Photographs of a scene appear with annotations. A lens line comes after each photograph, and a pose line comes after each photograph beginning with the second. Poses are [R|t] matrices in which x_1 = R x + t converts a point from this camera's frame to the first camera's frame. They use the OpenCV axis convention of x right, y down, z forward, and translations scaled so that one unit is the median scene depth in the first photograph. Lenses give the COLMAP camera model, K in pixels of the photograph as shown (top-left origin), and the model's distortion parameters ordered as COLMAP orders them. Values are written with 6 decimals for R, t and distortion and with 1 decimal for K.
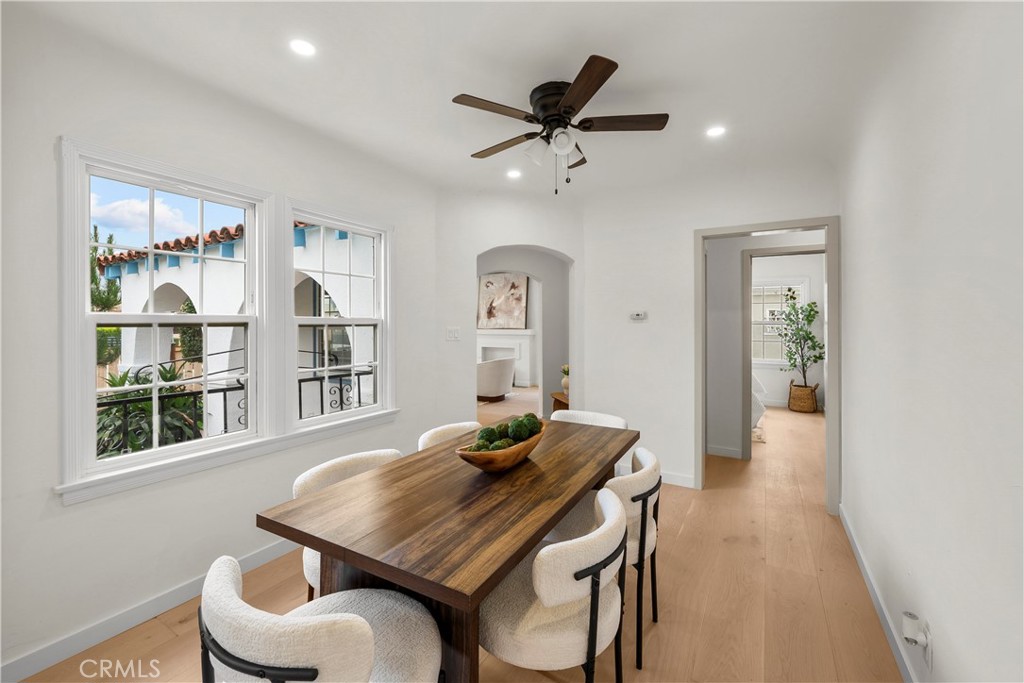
lens RADIAL K [[412.2, 0, 532.1], [0, 412.2, 322.6], [0, 0, 1]] dist [-0.000600, -0.000494]
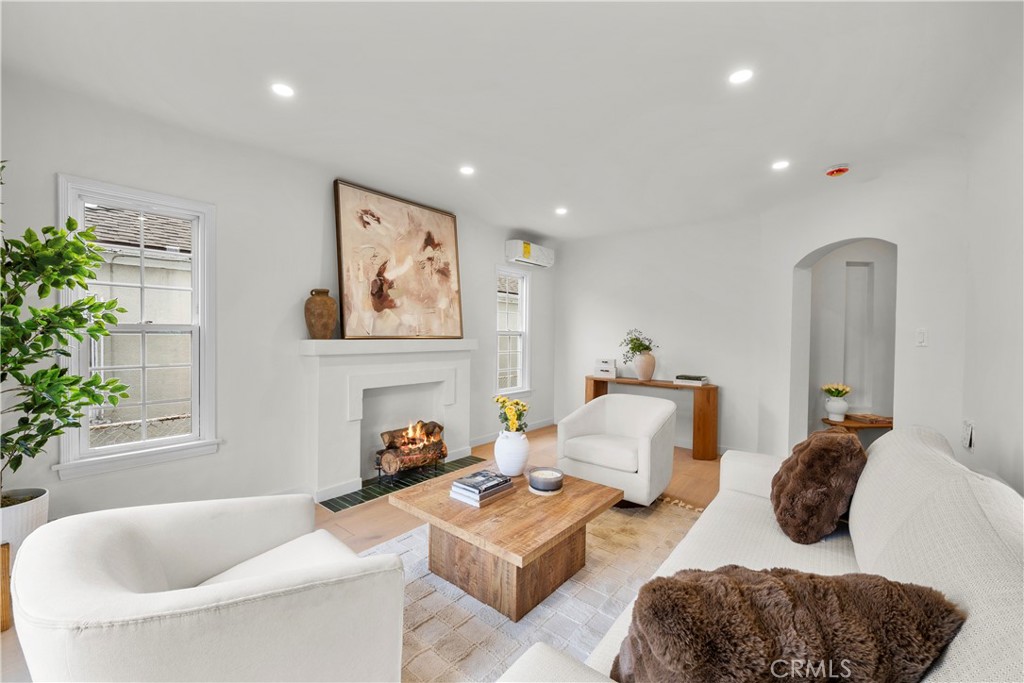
lens RADIAL K [[412.2, 0, 507.9], [0, 412.2, 342.2], [0, 0, 1]] dist [-0.000600, -0.000494]
pose [[0.190247, -0.014236, 0.981633, -0.461087], [-0.012780, 0.999774, 0.016976, 0.011129], [-0.981653, -0.015775, 0.190022, 0.829686]]
